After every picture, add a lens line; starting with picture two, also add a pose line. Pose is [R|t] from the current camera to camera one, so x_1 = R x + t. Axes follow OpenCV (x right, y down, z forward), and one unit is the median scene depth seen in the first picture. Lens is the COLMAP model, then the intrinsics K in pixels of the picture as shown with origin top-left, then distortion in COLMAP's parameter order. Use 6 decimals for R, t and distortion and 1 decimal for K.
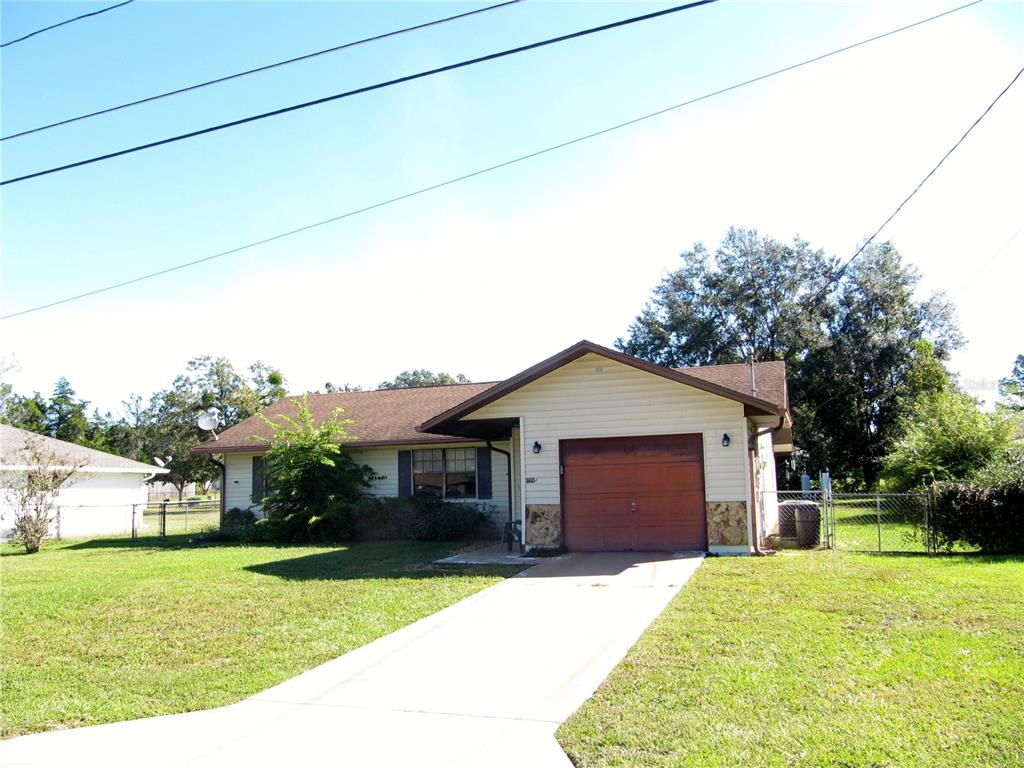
lens RADIAL K [[828.0, 0, 502.0], [0, 828.0, 389.4], [0, 0, 1]] dist [-0.023655, 0.007444]
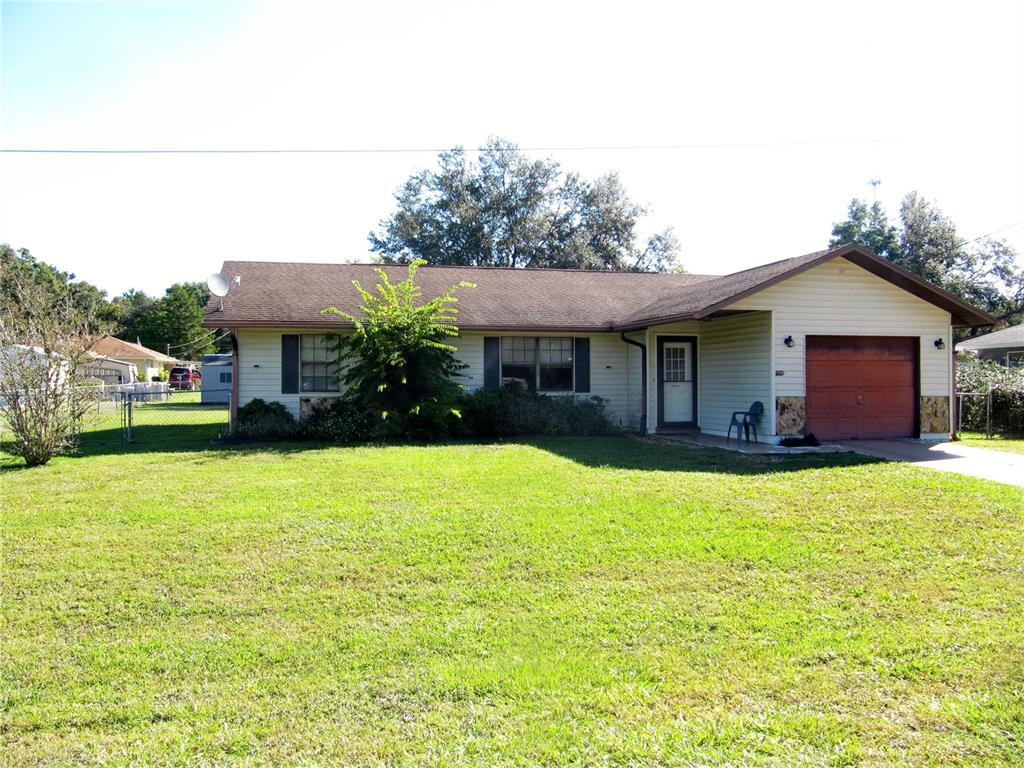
lens RADIAL K [[828.0, 0, 506.8], [0, 828.0, 374.7], [0, 0, 1]] dist [-0.023655, 0.007444]
pose [[0.839607, 0.028847, 0.542428, -0.792799], [-0.081936, 0.993889, 0.073970, 0.063071], [-0.536979, -0.106550, 0.836839, 0.322910]]
